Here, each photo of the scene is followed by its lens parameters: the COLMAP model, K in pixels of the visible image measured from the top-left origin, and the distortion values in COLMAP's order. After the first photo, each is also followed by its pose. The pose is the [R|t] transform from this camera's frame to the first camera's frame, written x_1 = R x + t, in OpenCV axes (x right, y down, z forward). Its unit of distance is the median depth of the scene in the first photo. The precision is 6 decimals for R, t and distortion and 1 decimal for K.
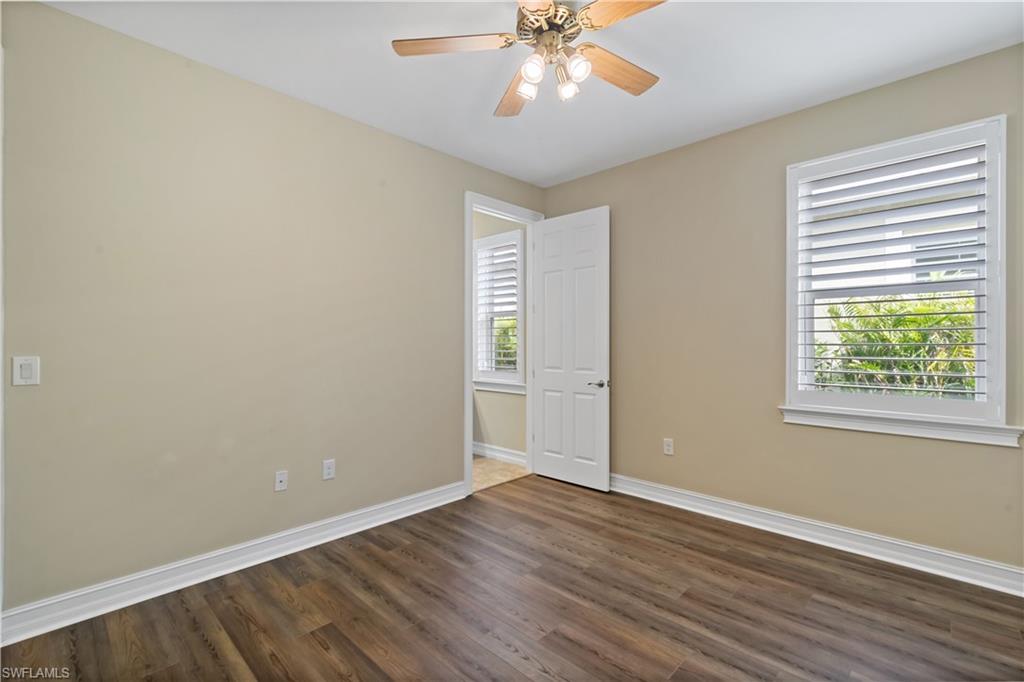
lens RADIAL K [[457.8, 0, 513.0], [0, 457.8, 339.7], [0, 0, 1]] dist [0.001759, -0.001762]
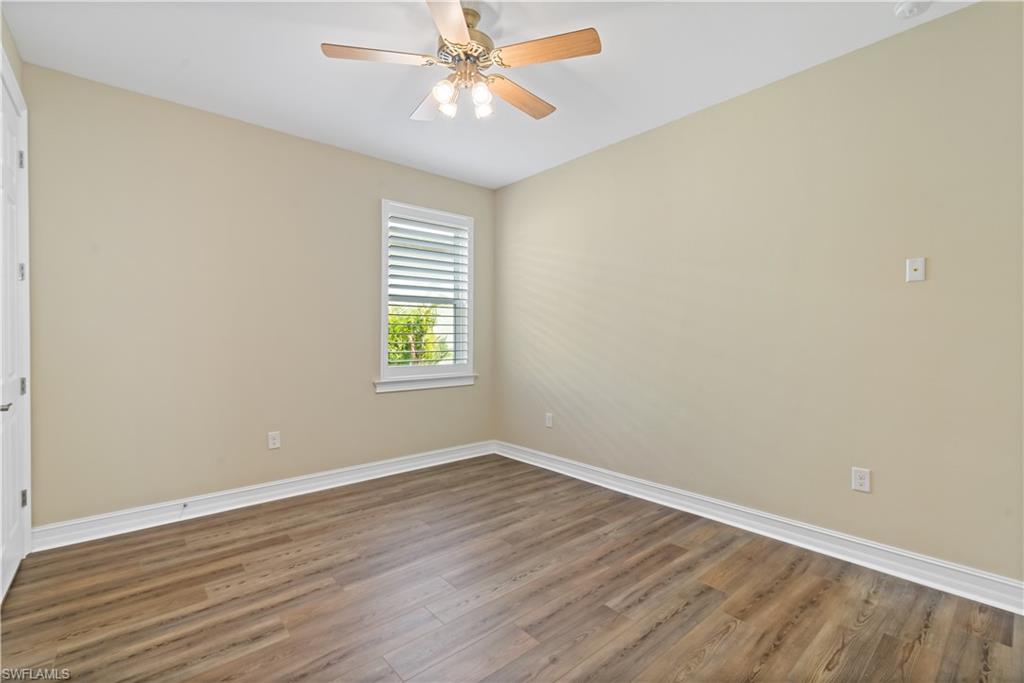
lens RADIAL K [[457.8, 0, 520.6], [0, 457.8, 339.2], [0, 0, 1]] dist [0.001759, -0.001762]
pose [[0.075051, -0.007007, 0.997155, -0.741431], [-0.002862, 0.999970, 0.007242, 0.016868], [-0.997176, -0.003397, 0.075029, 0.527691]]
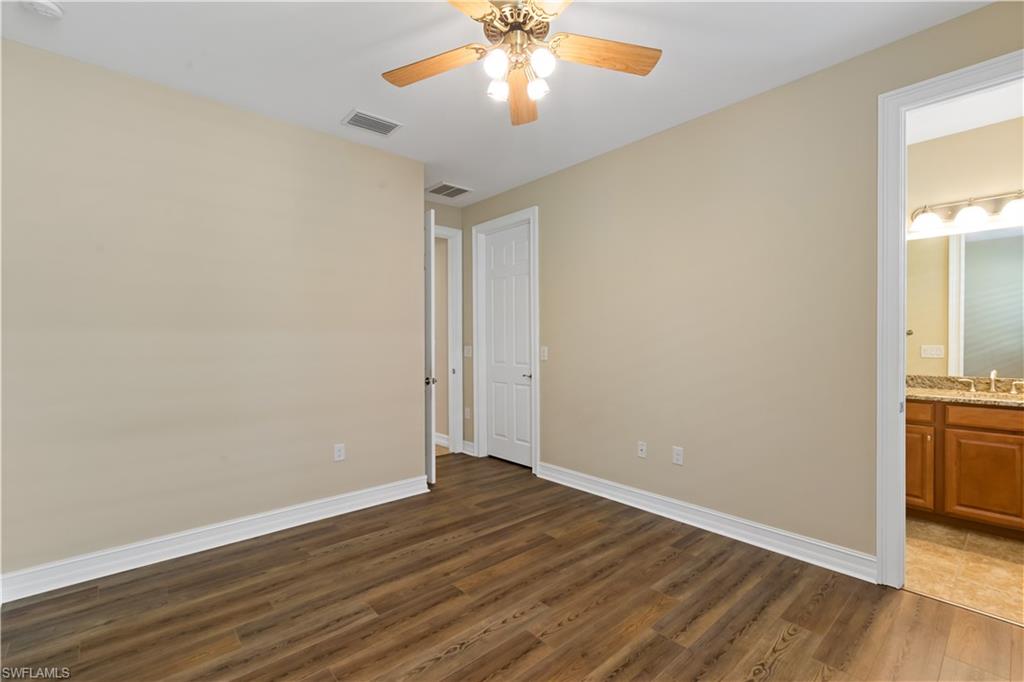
lens RADIAL K [[457.8, 0, 517.9], [0, 457.8, 342.5], [0, 0, 1]] dist [0.001759, -0.001762]
pose [[-0.076726, 0.012341, -0.996976, 0.752211], [0.009305, 0.999889, 0.011661, -0.004342], [0.997009, -0.008383, -0.076833, 0.739112]]
